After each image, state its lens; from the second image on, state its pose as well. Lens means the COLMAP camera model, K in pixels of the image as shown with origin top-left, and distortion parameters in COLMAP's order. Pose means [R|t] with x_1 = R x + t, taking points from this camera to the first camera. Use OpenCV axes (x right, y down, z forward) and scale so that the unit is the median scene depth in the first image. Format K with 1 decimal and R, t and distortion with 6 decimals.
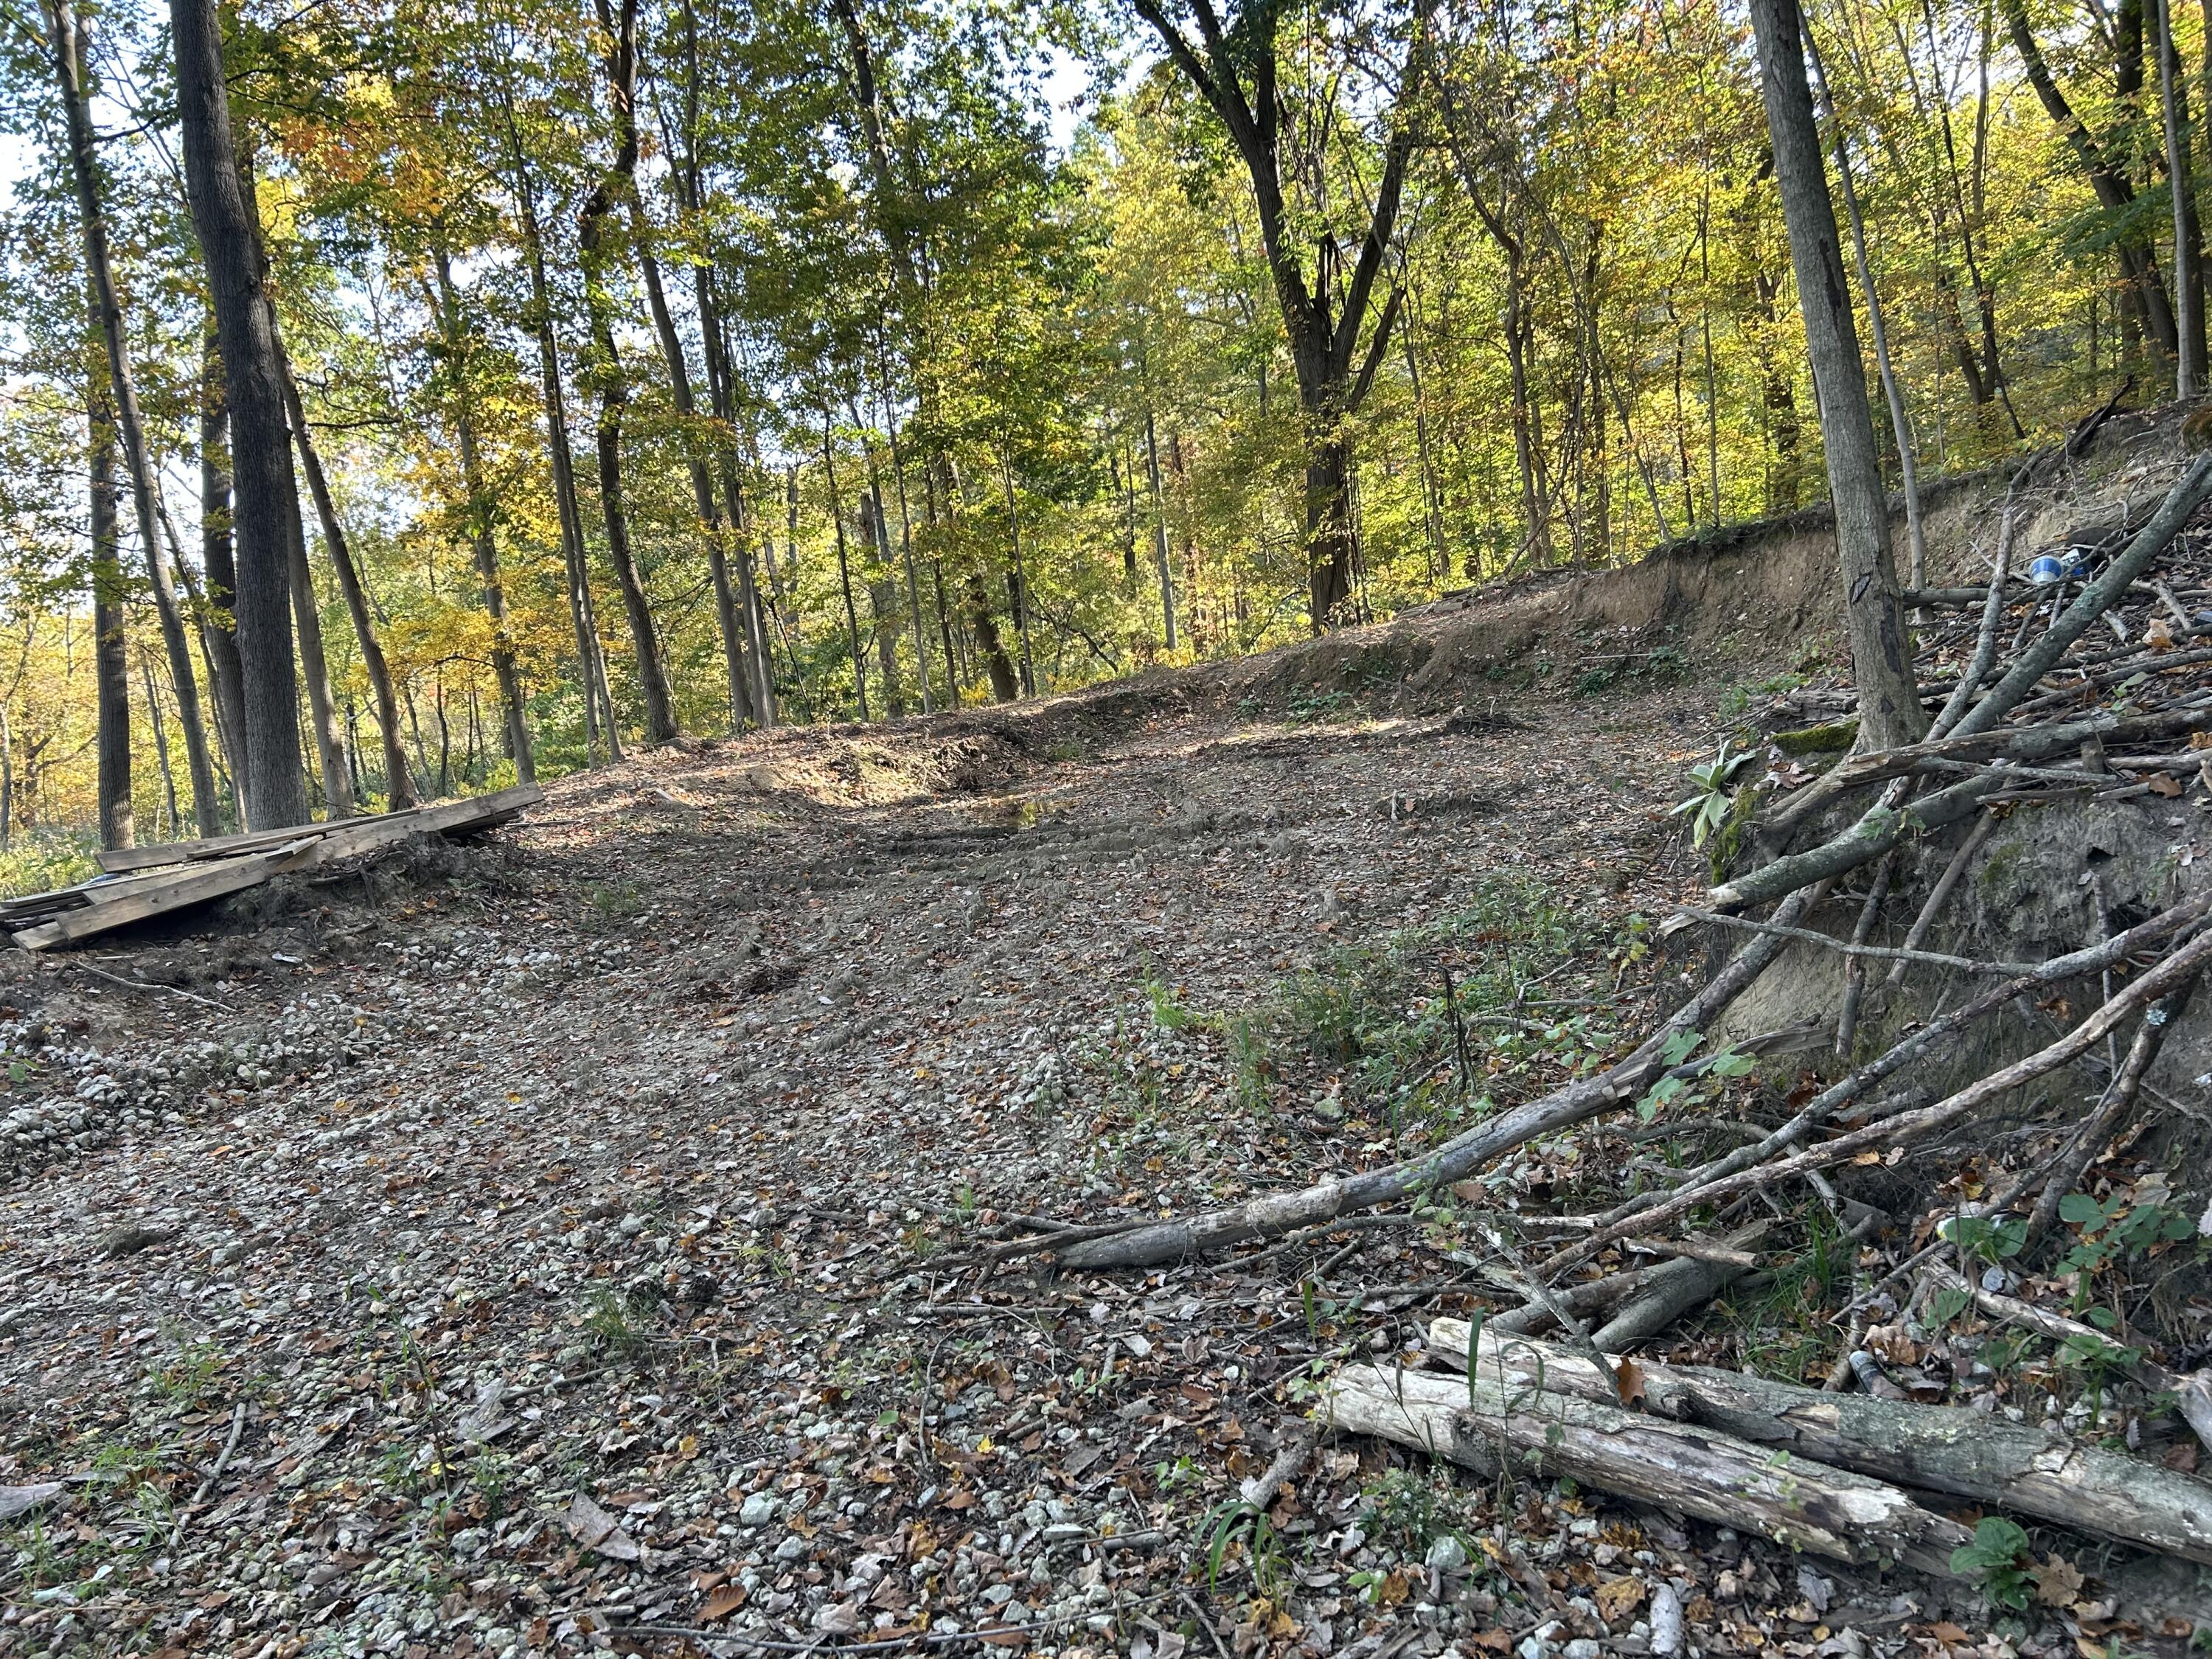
lens RADIAL K [[1682.1, 0, 1103.4], [0, 1682.1, 832.2], [0, 0, 1]] dist [0.032932, -0.000989]
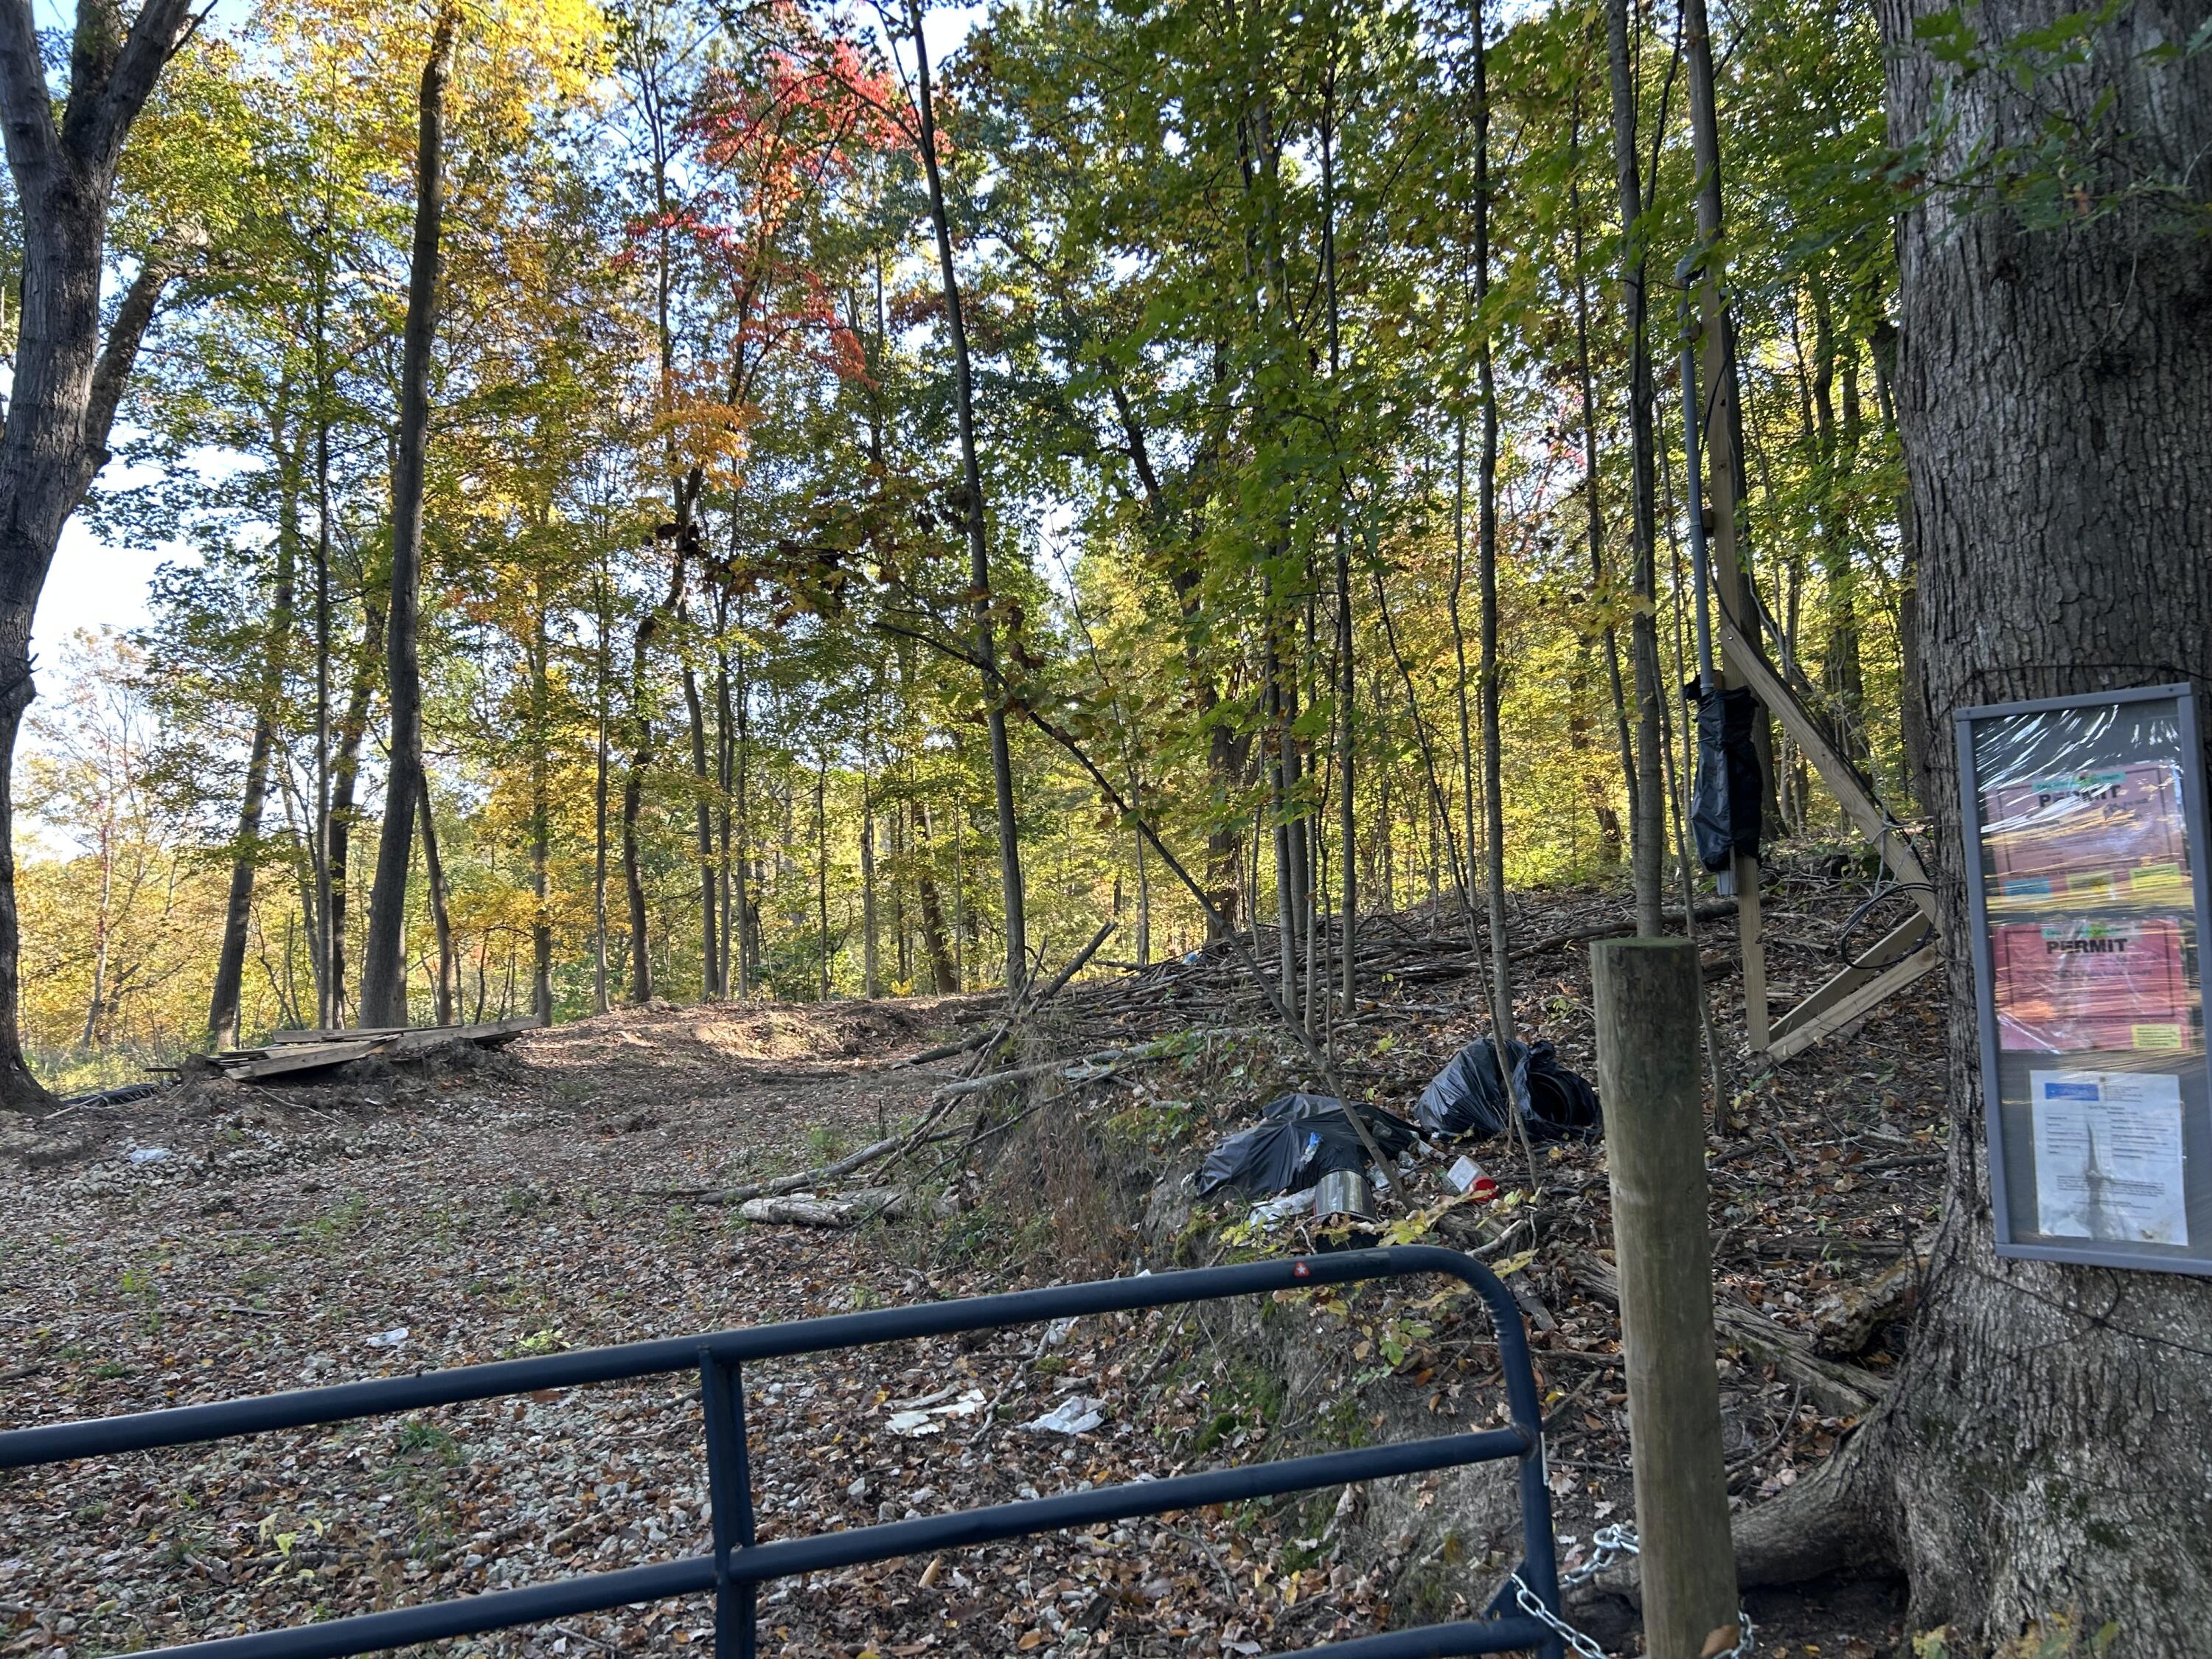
lens RADIAL K [[1663.8, 0, 1109.2], [0, 1663.8, 827.1], [0, 0, 1]] dist [0.002524, 0.001596]
pose [[0.995975, 0.086833, -0.022227, 0.158897], [-0.089487, 0.977430, -0.191371, 0.035616], [0.005108, 0.192589, 0.981266, -0.409948]]
